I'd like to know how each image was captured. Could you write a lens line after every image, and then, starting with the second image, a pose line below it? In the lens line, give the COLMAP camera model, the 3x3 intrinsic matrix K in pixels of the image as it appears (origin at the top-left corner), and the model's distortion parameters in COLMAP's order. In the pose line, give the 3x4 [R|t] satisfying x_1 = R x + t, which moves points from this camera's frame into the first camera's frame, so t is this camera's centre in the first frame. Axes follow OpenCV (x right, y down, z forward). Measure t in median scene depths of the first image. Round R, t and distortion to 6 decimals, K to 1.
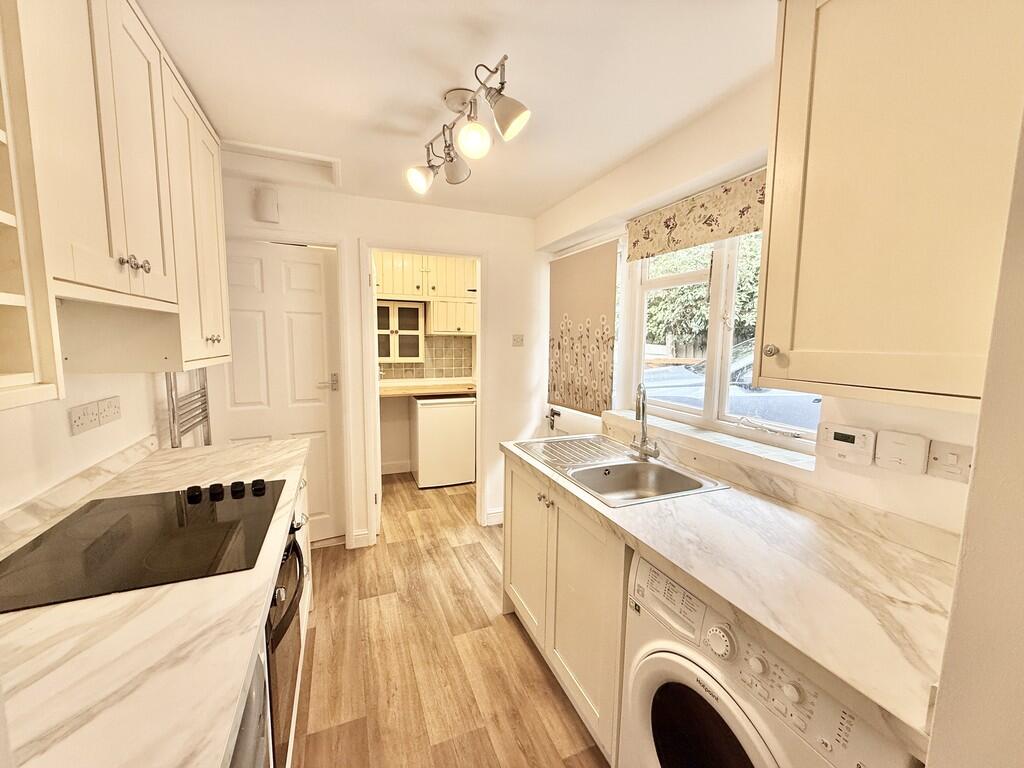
lens RADIAL K [[406.7, 0, 510.9], [0, 406.7, 384.2], [0, 0, 1]] dist [0.001269, 0.000121]
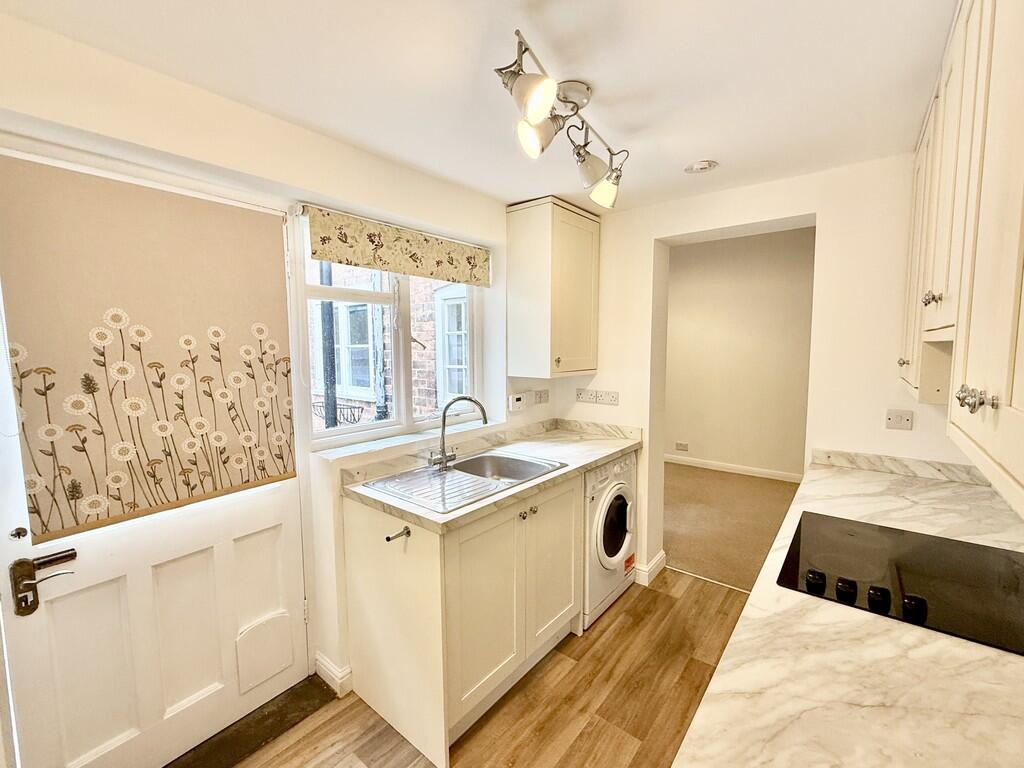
lens RADIAL K [[441.0, 0, 512.0], [0, 441.0, 384.0], [0, 0, 1]] dist [0.000444, 0.000104]
pose [[-0.479961, -0.085300, 0.873133, -0.543079], [0.097802, 0.983855, 0.149879, -0.137218], [-0.871821, 0.157330, -0.463870, 0.950868]]
